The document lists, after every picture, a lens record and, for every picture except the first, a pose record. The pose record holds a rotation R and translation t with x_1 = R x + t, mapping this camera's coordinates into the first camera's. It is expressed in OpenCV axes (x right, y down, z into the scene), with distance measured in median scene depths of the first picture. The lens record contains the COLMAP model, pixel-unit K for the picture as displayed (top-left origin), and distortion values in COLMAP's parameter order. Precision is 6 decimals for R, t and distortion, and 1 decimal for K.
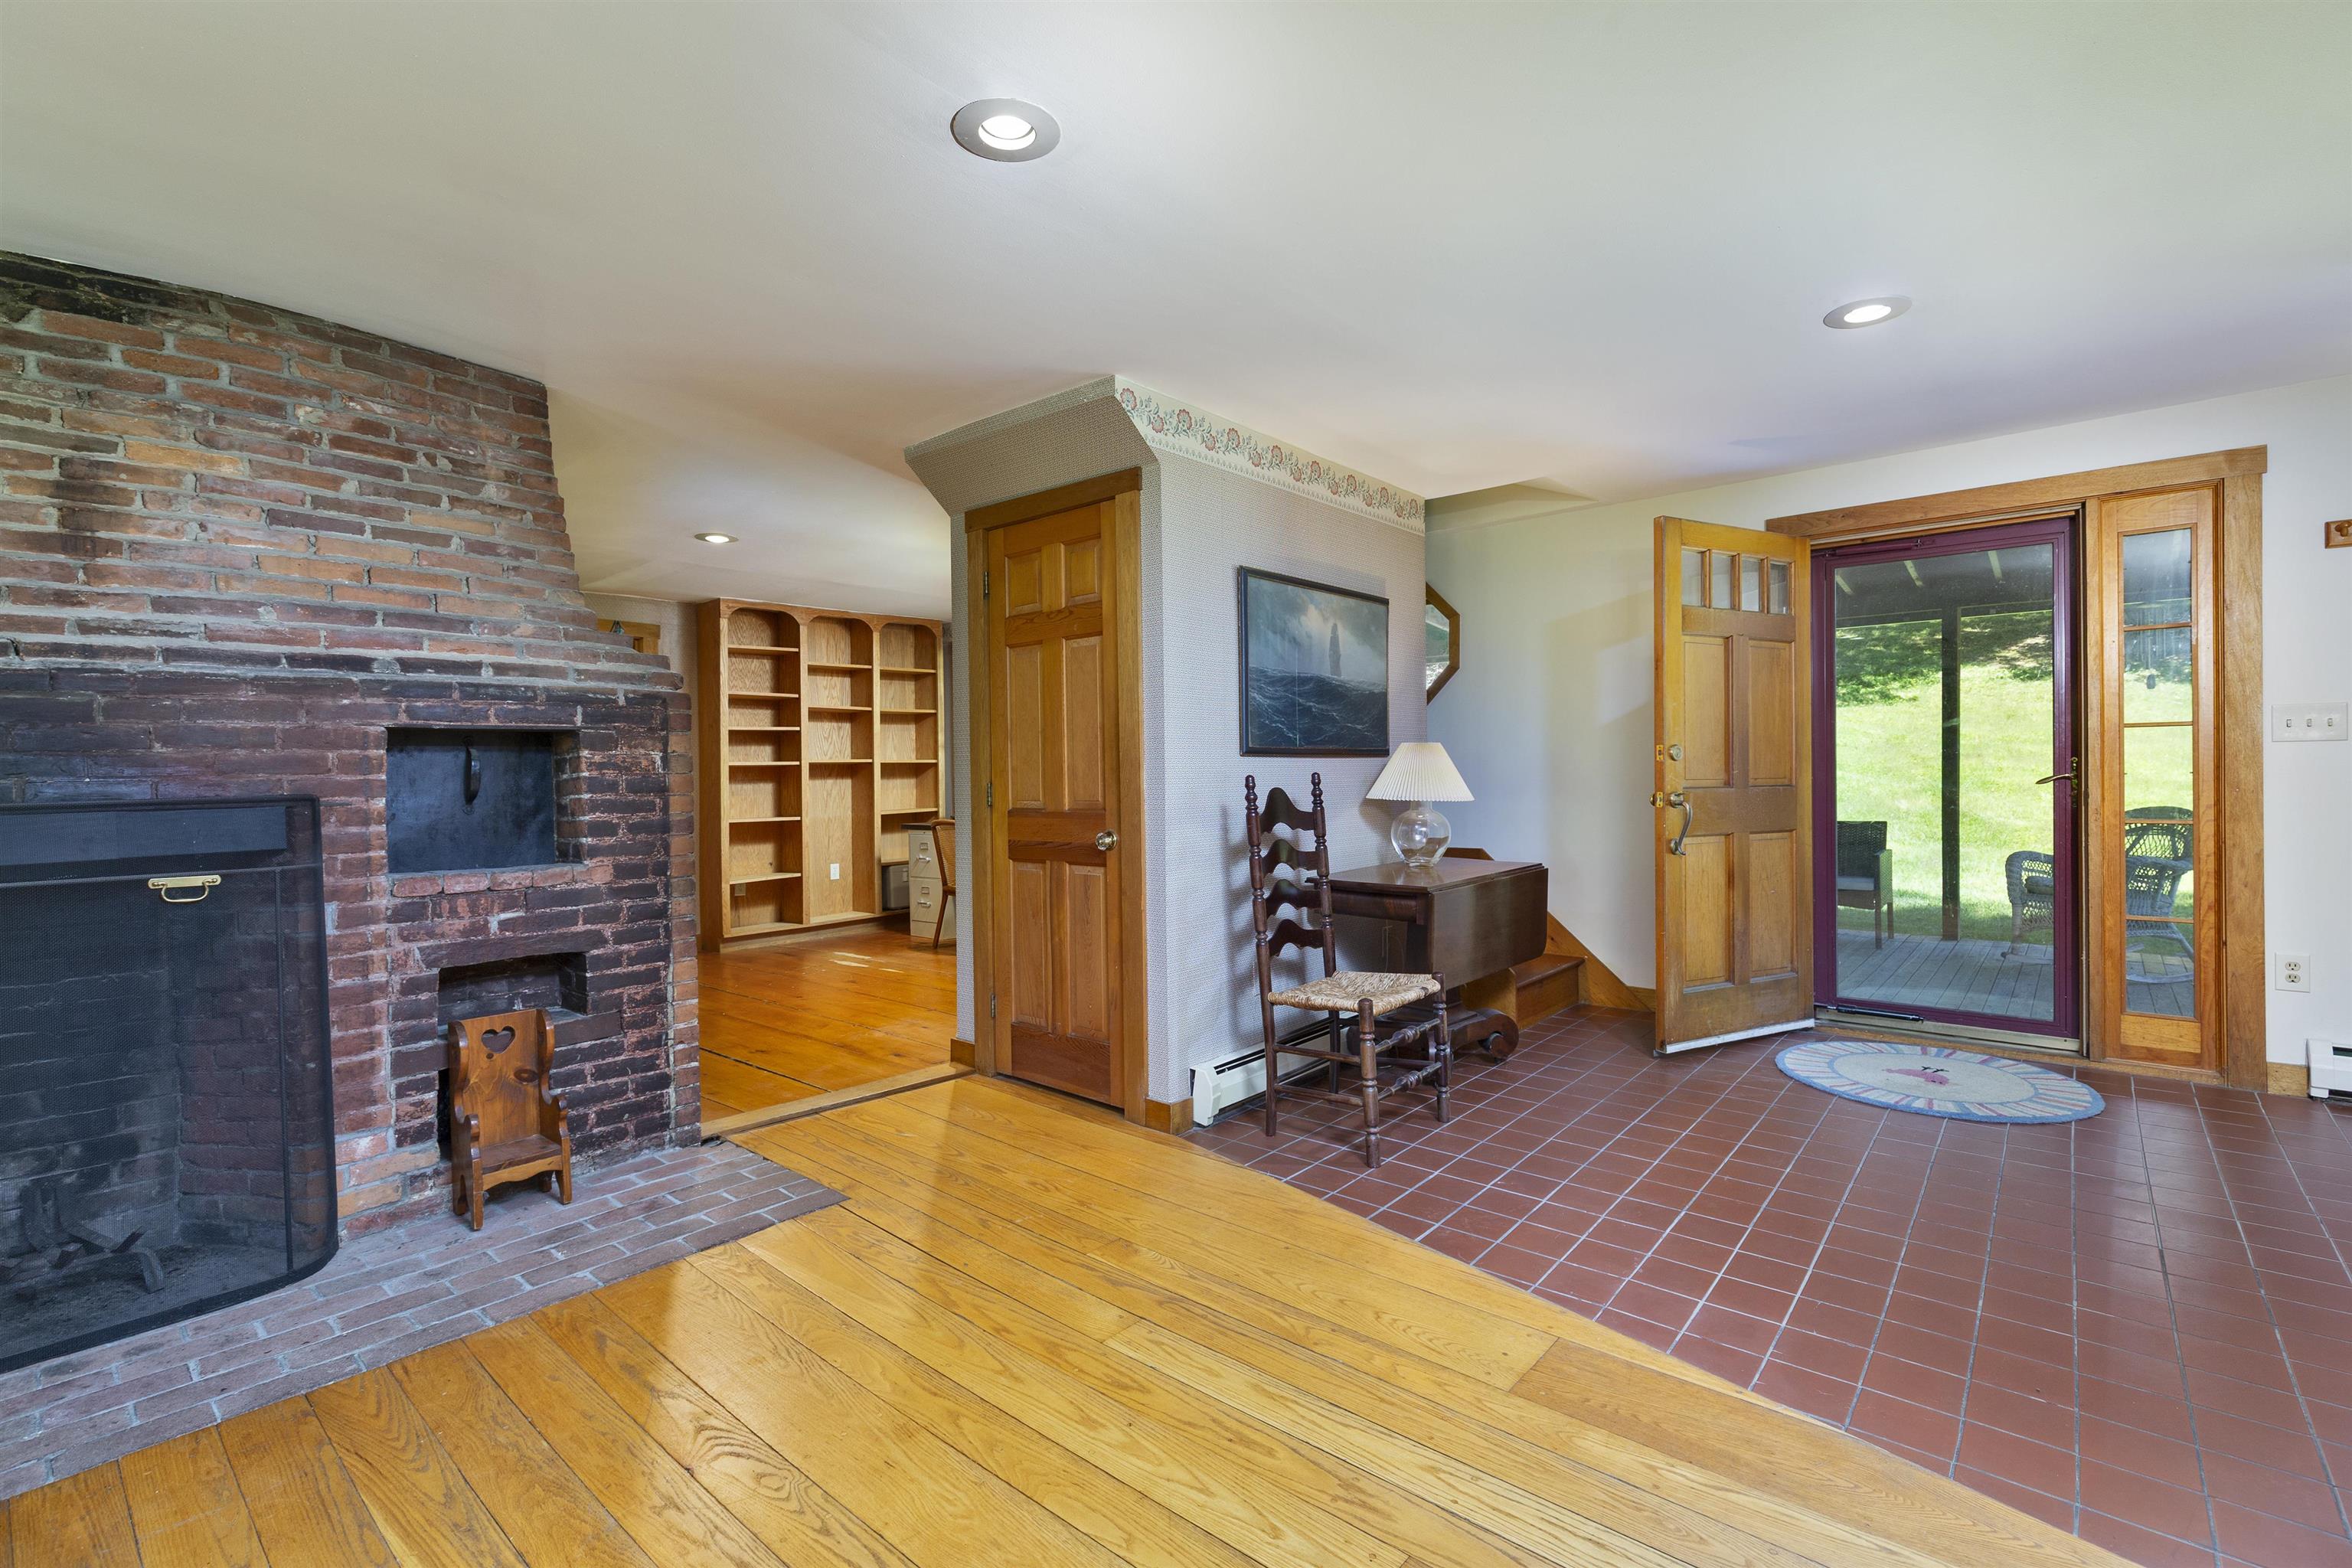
lens RADIAL K [[1047.1, 0, 1168.1], [0, 1047.1, 779.0], [0, 0, 1]] dist [-0.003587, 0.001139]
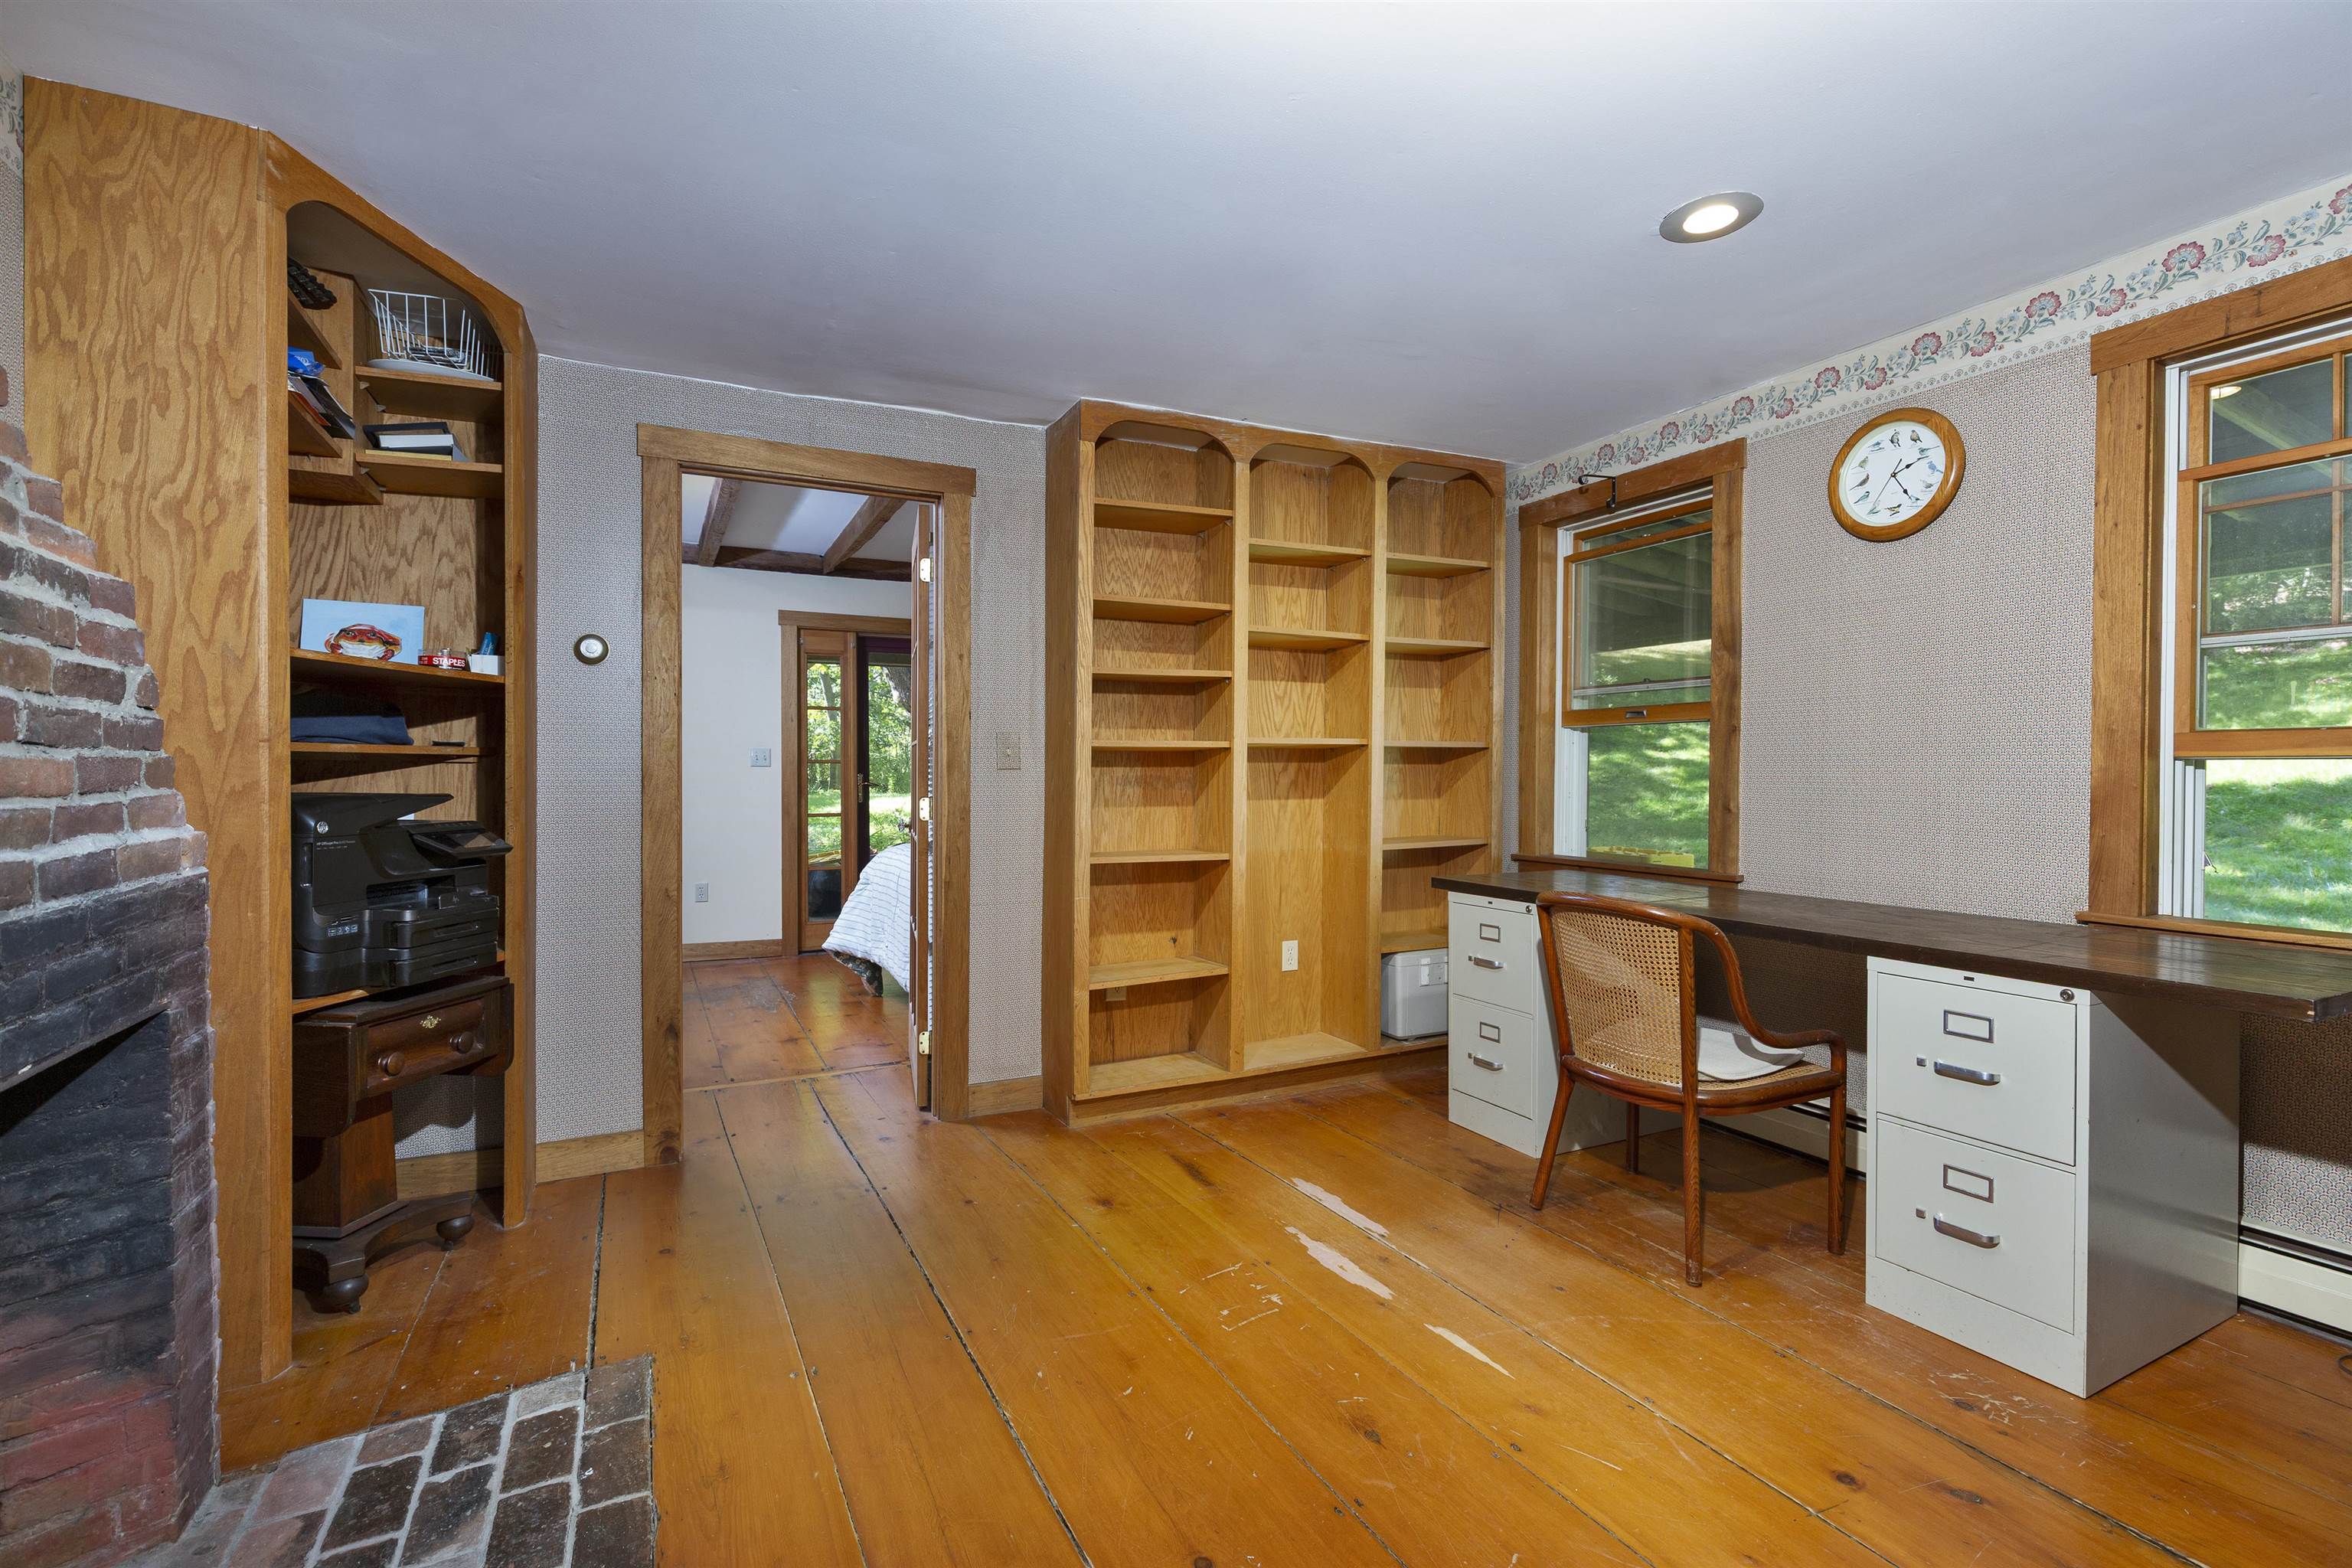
lens RADIAL K [[1047.1, 0, 1183.4], [0, 1047.1, 776.1], [0, 0, 1]] dist [-0.003587, 0.001139]
pose [[0.925967, 0.020834, -0.377030, -0.174733], [-0.019801, 0.999782, 0.006616, -0.001151], [0.377085, 0.001339, 0.926178, 0.505321]]
